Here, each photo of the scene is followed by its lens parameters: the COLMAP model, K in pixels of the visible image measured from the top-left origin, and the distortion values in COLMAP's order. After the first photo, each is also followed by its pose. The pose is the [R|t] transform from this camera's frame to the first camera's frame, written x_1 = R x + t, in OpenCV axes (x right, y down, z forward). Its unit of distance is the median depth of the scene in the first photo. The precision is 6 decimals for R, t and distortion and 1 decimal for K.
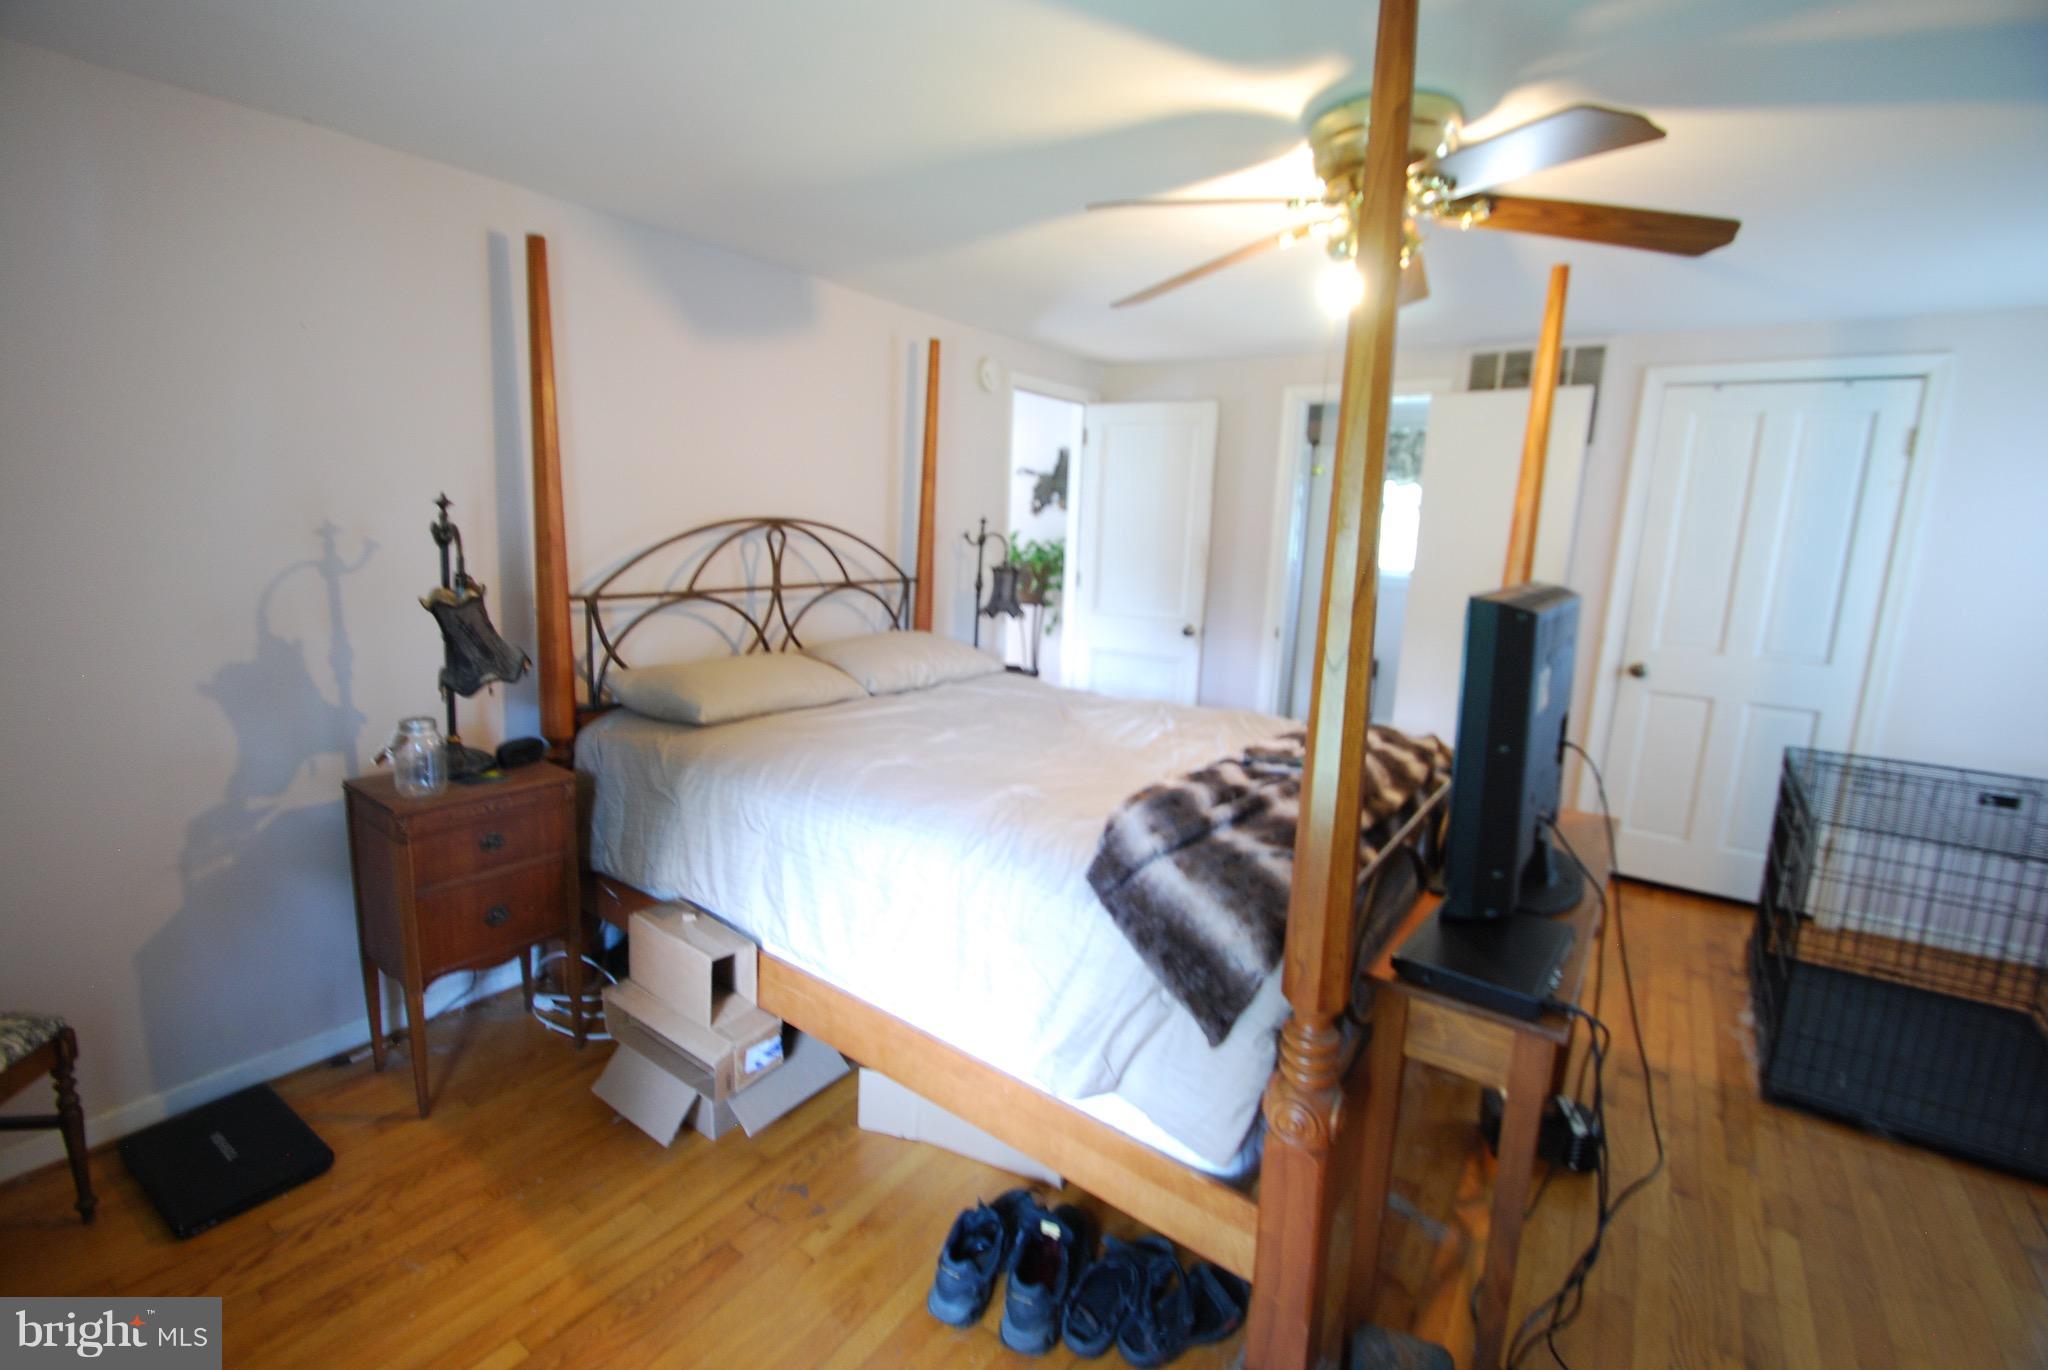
lens RADIAL K [[889.0, 0, 1024.0], [0, 889.0, 685.0], [0, 0, 1]] dist [0.000415, 0.000191]
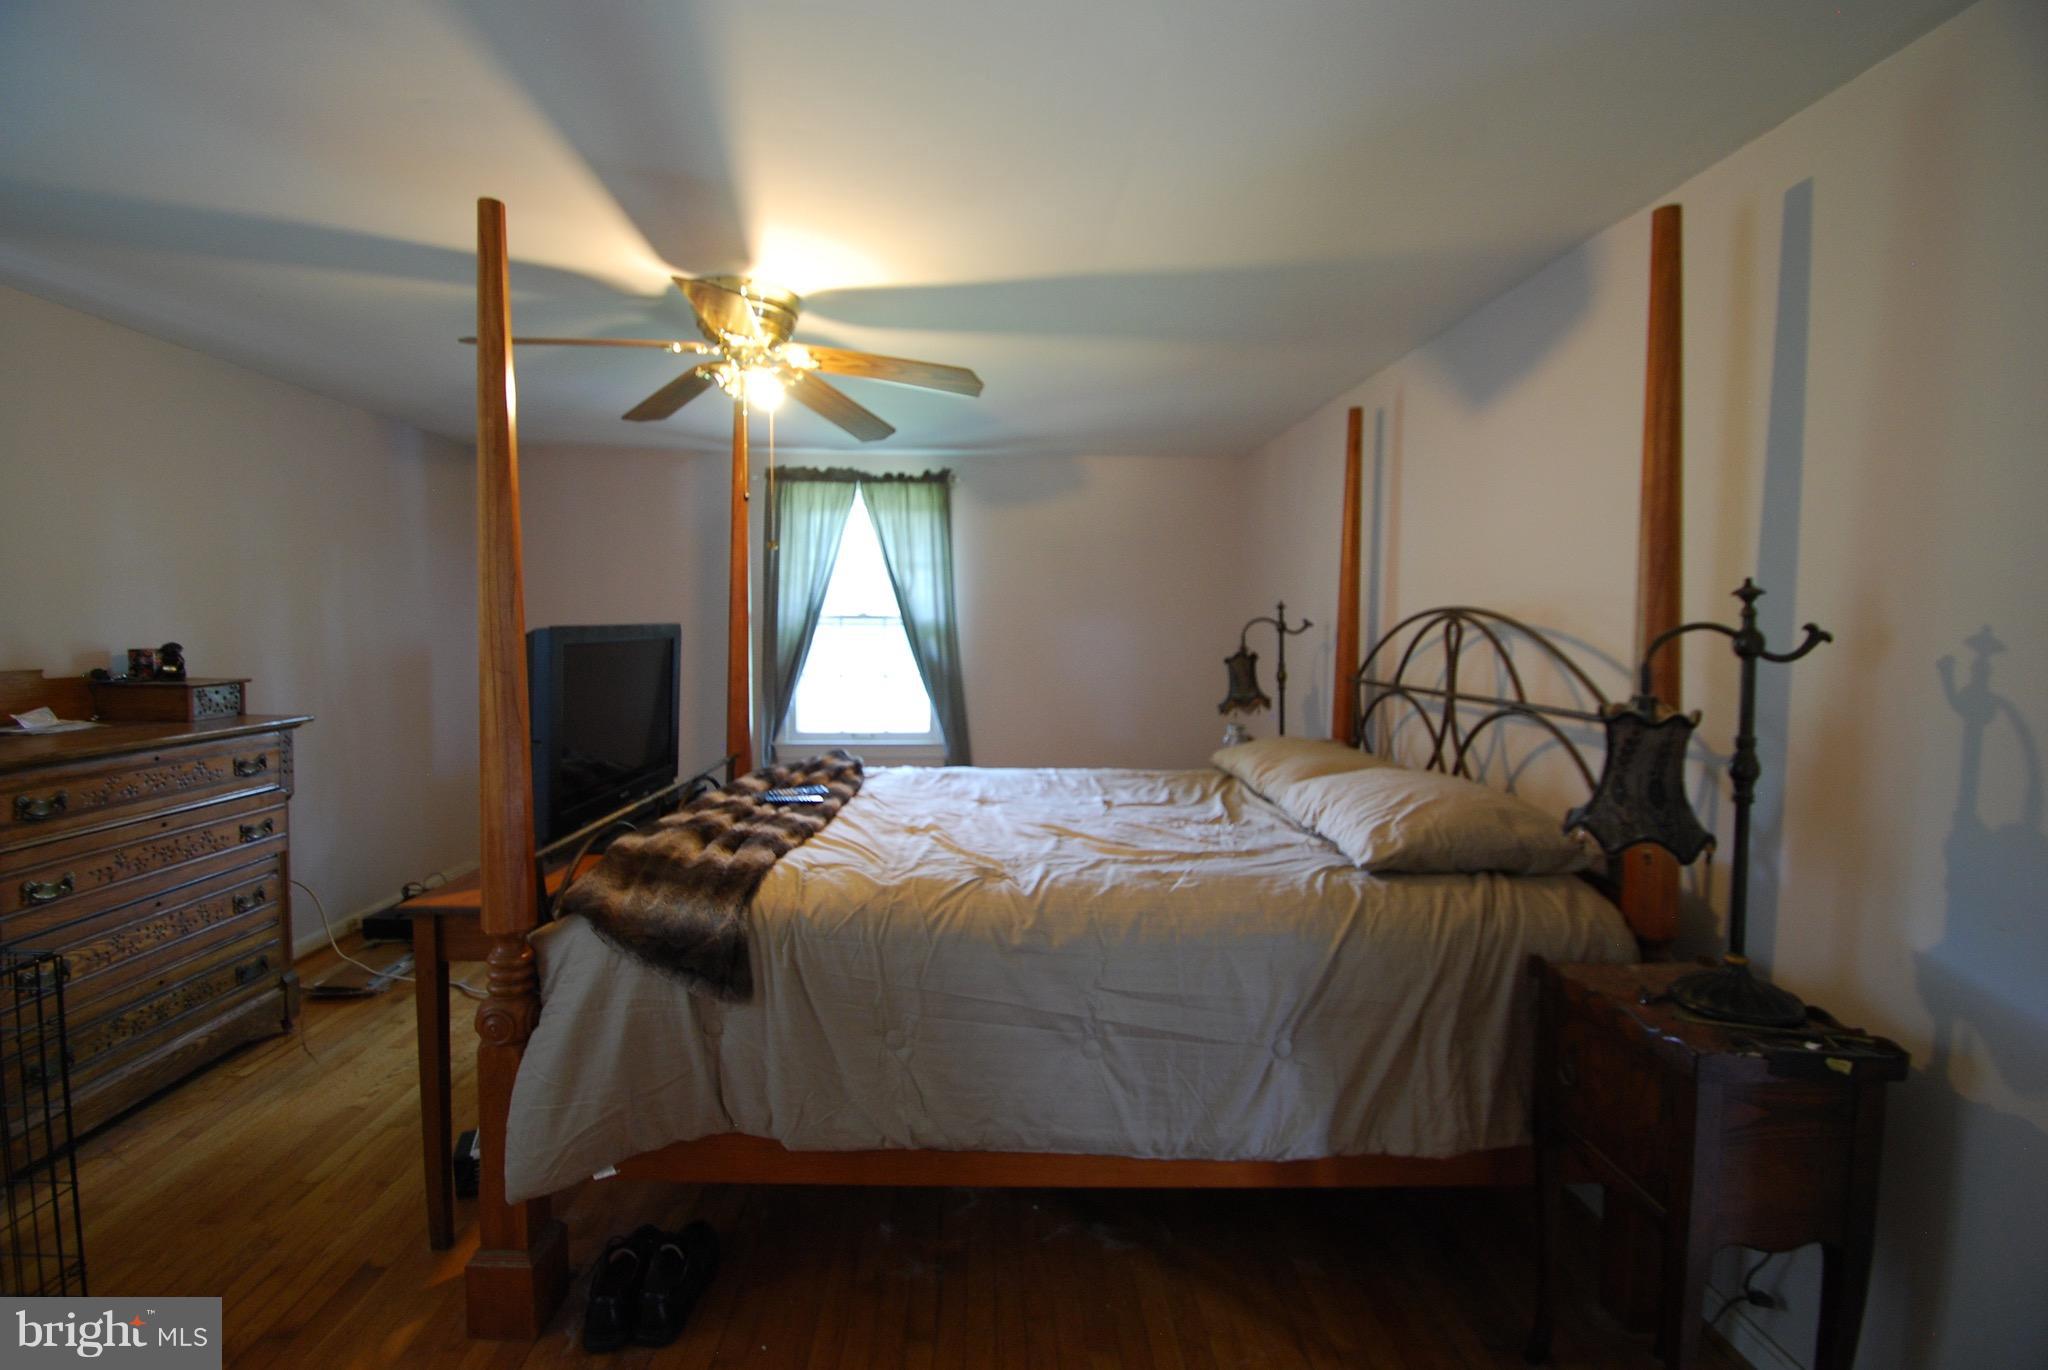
lens RADIAL K [[889.0, 0, 1024.0], [0, 889.0, 685.0], [0, 0, 1]] dist [0.000415, 0.000191]
pose [[-0.787424, 0.007785, -0.616362, 0.497274], [-0.141622, 0.970886, 0.193191, -0.213860], [0.599922, 0.239414, -0.763397, 1.353183]]
